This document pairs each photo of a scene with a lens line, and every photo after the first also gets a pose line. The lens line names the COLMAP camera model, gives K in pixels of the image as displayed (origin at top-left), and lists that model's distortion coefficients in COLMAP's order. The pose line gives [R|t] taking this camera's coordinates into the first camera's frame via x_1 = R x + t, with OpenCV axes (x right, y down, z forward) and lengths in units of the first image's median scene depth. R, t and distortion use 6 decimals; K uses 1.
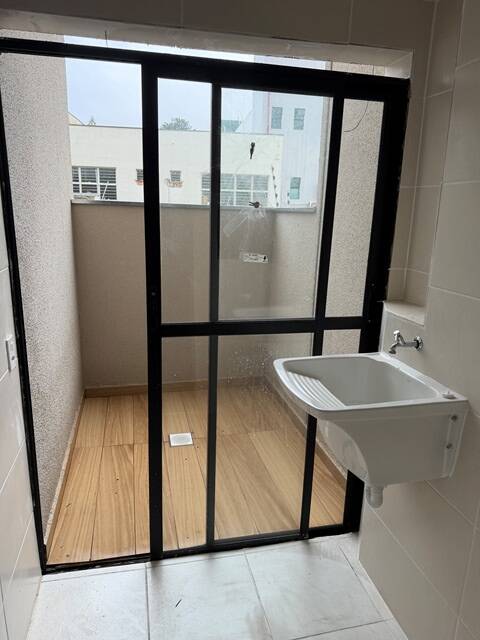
lens RADIAL K [[447.7, 0, 240.0], [0, 447.7, 320.0], [0, 0, 1]] dist [0.030344, -0.001848]
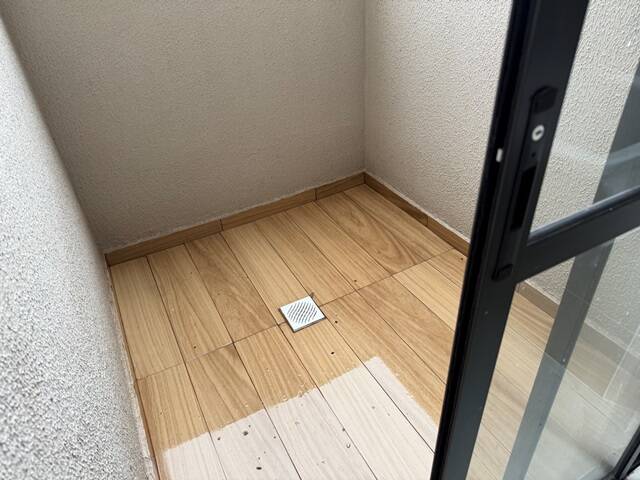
lens RADIAL K [[447.7, 0, 320.0], [0, 447.7, 240.0], [0, 0, 1]] dist [0.030344, -0.001848]
pose [[0.964063, -0.215729, 0.155060, -0.176956], [0.146320, 0.918295, 0.367864, -0.053753], [-0.221750, -0.331956, 0.916860, 0.439194]]
